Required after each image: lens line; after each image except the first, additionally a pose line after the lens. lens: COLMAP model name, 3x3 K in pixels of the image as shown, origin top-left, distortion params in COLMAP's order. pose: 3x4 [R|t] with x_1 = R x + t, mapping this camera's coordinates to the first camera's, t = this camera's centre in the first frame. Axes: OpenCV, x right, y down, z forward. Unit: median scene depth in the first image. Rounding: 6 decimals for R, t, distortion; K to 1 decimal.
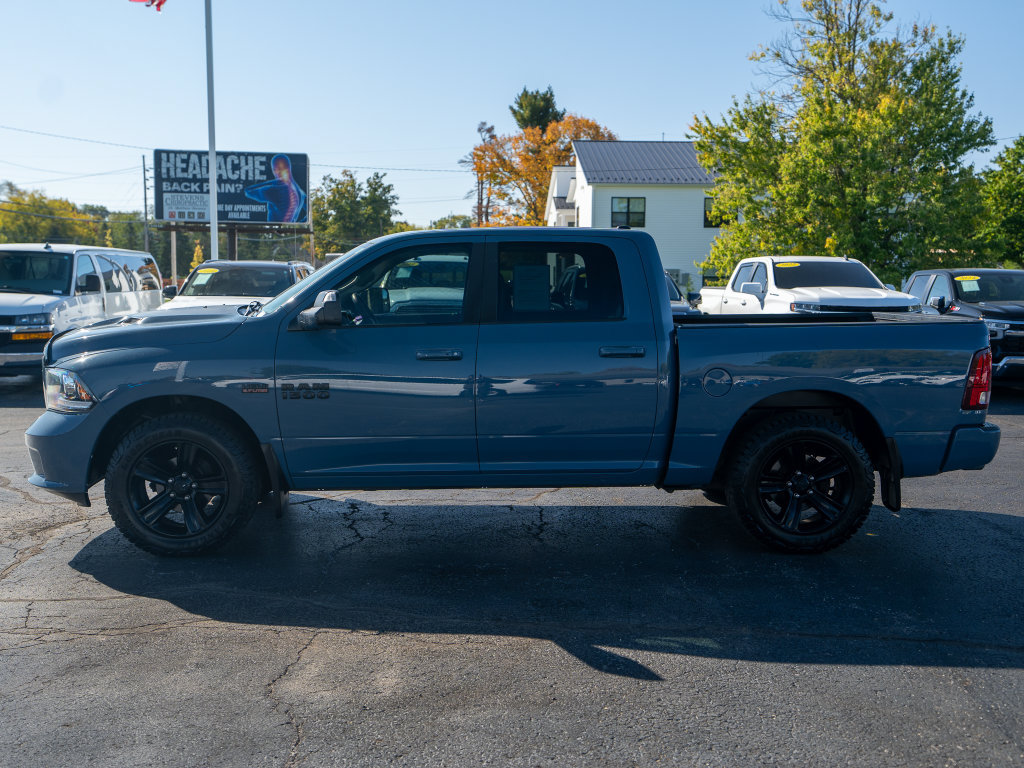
lens RADIAL K [[1112.0, 0, 512.0], [0, 1112.0, 384.0], [0, 0, 1]] dist [0.055947, 0.039283]
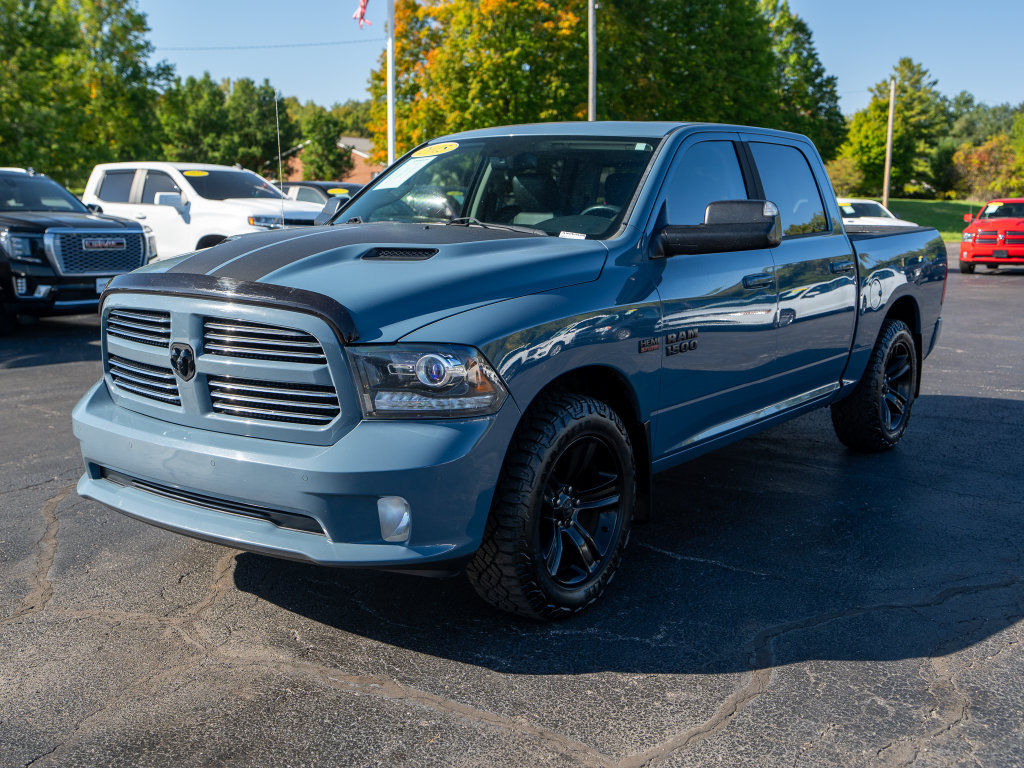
lens RADIAL K [[1112.0, 0, 512.0], [0, 1112.0, 384.0], [0, 0, 1]] dist [0.055947, 0.039283]
pose [[0.618032, -0.125464, 0.776077, -0.865505], [0.063846, 0.991932, 0.109516, -0.058424], [-0.783556, -0.018135, 0.621056, 0.662725]]
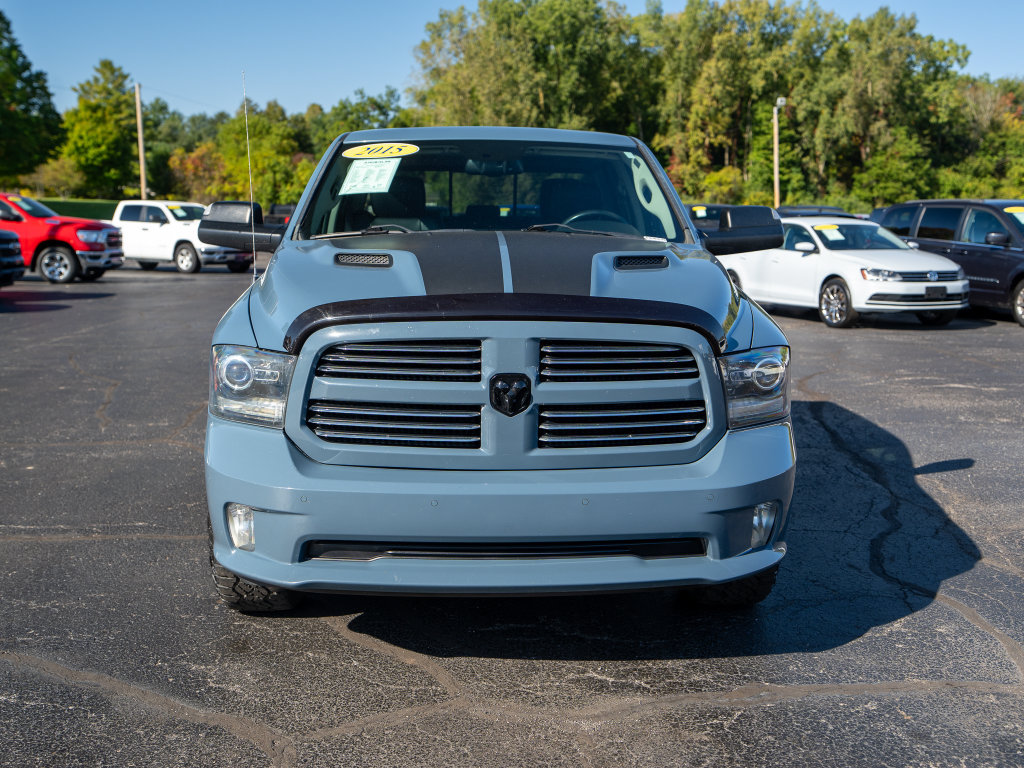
lens RADIAL K [[1112.0, 0, 512.0], [0, 1112.0, 384.0], [0, 0, 1]] dist [0.055947, 0.039283]
pose [[-0.029186, -0.157646, 0.987064, -1.028253], [0.081687, 0.983806, 0.159541, -0.106572], [-0.996231, 0.085287, -0.015836, 1.227346]]
